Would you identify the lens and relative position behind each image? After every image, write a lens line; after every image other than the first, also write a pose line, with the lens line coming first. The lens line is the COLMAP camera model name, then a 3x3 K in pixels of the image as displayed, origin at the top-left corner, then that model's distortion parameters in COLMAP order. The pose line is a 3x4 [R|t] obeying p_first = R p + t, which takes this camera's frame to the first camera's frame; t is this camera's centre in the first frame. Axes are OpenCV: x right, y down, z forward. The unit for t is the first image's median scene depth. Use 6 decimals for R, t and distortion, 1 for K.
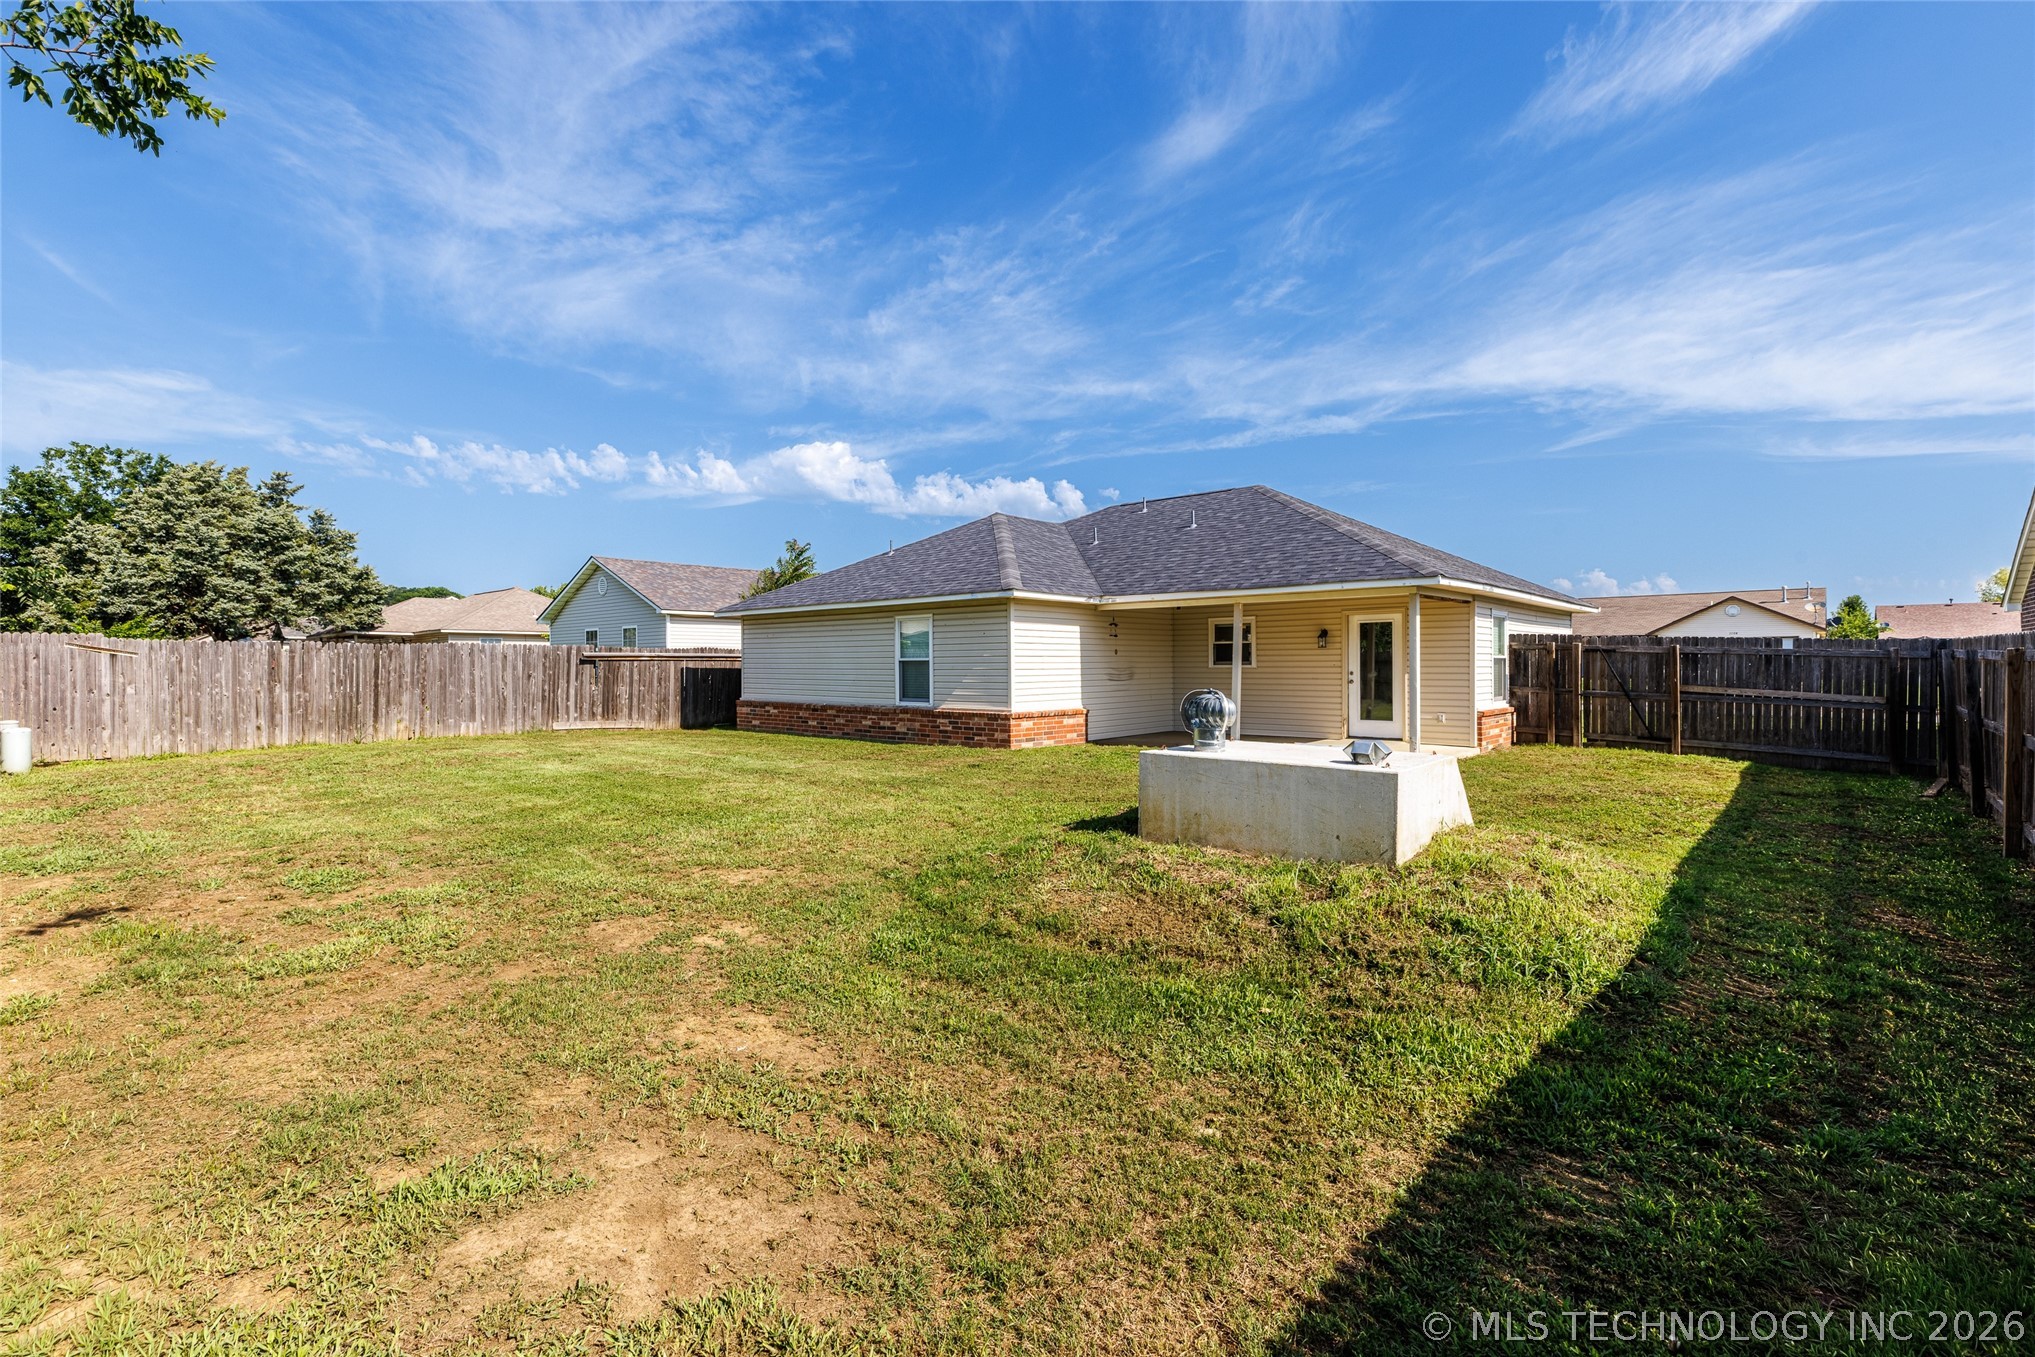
lens RADIAL K [[903.7, 0, 1035.2], [0, 903.7, 659.2], [0, 0, 1]] dist [0.004868, -0.000058]
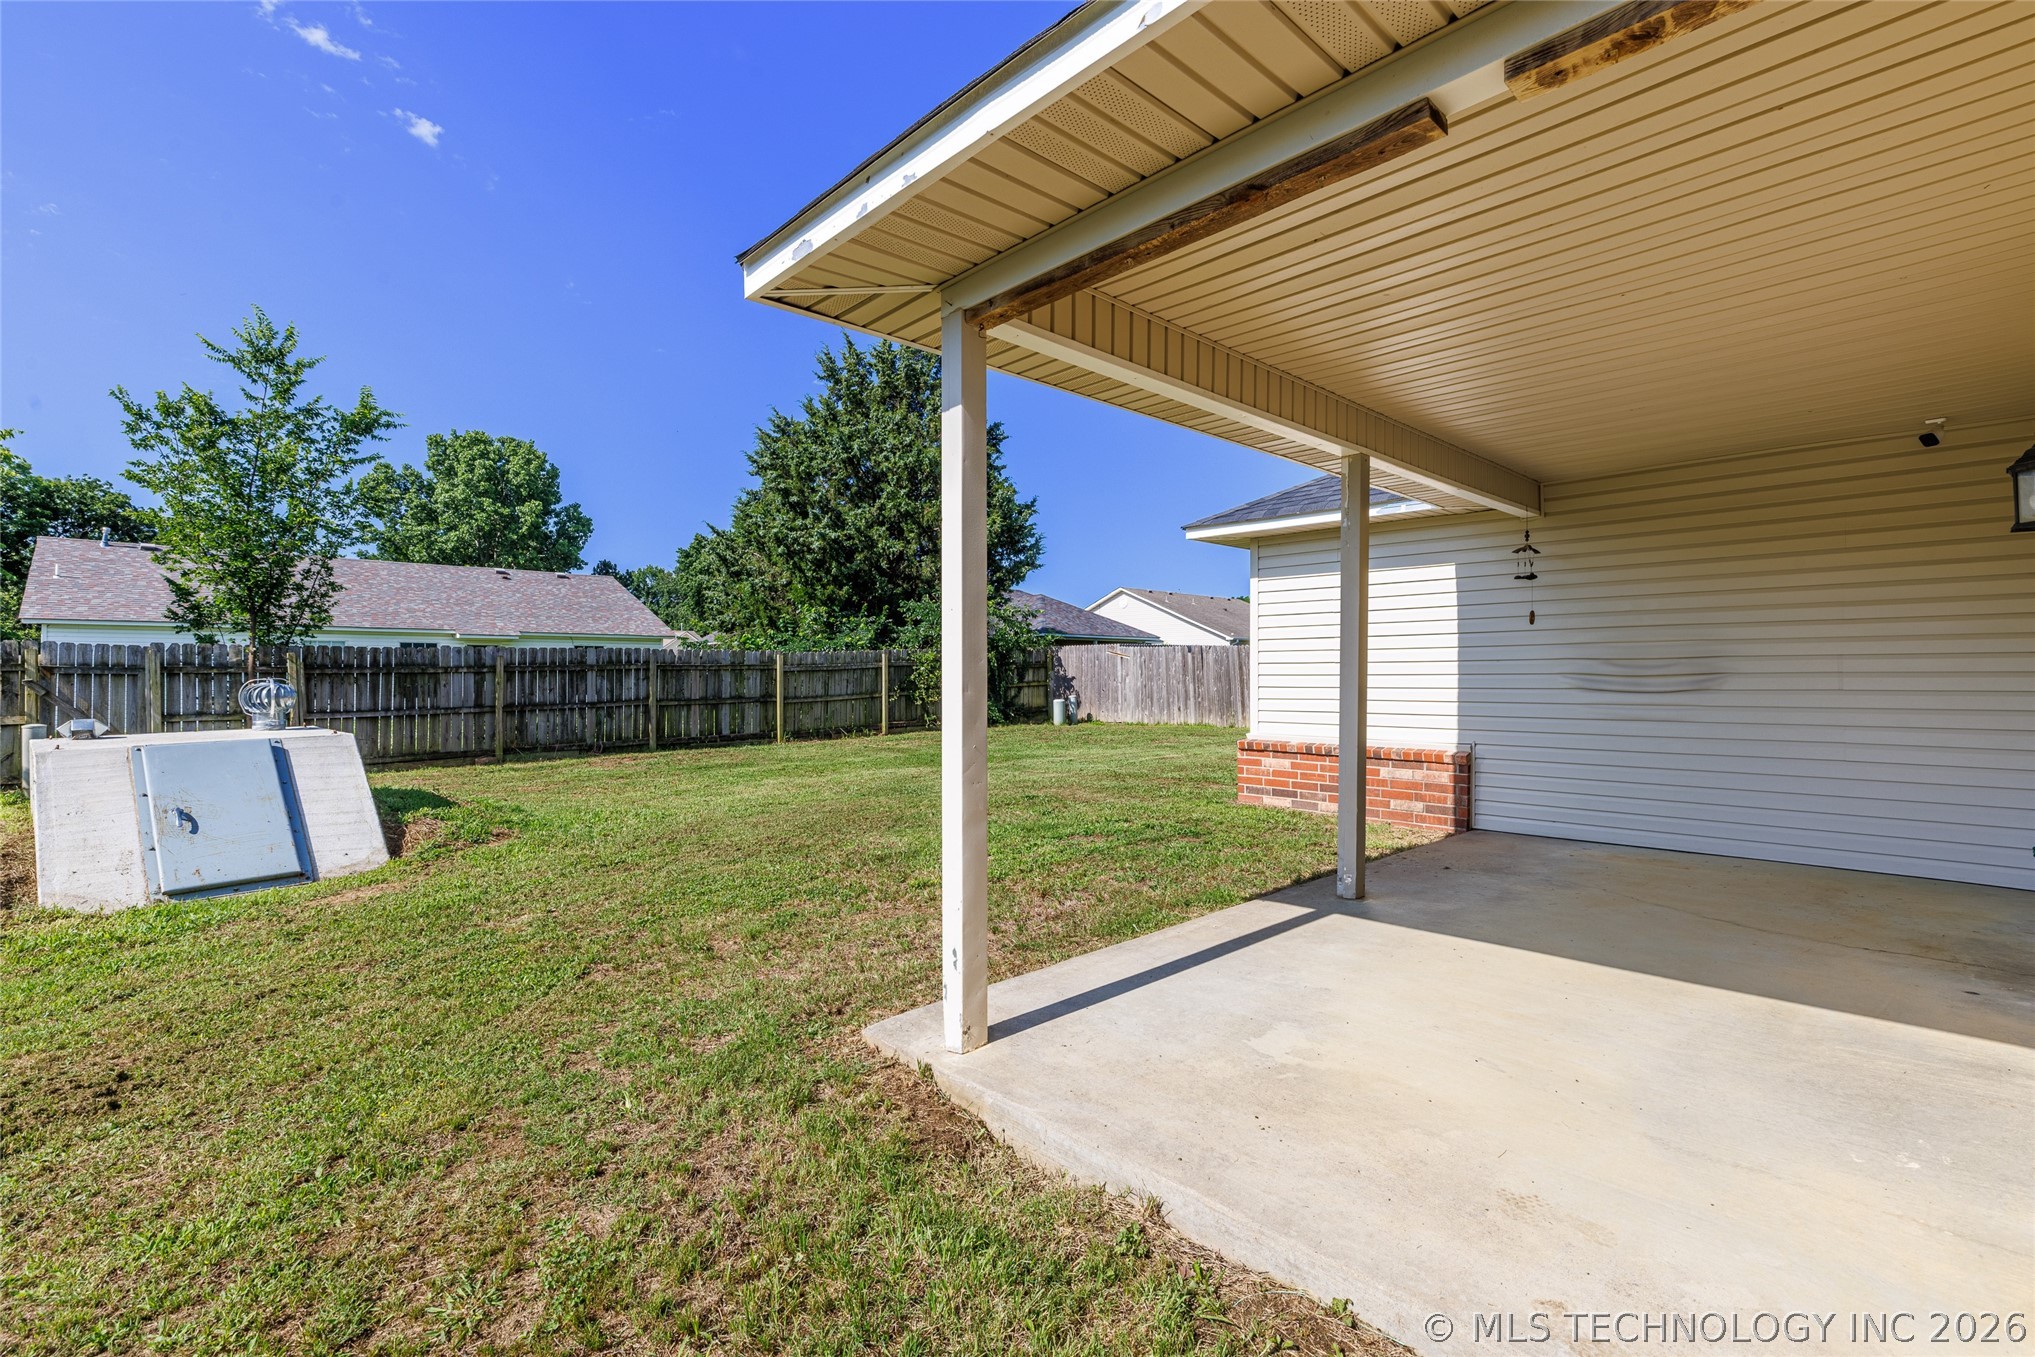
lens RADIAL K [[903.7, 0, 1022.6], [0, 903.7, 669.5], [0, 0, 1]] dist [0.004868, -0.000058]
pose [[-0.102639, -0.001204, -0.994718, 0.542585], [0.007080, 0.999973, -0.001941, 0.015947], [0.994693, -0.007241, -0.102628, 0.907237]]
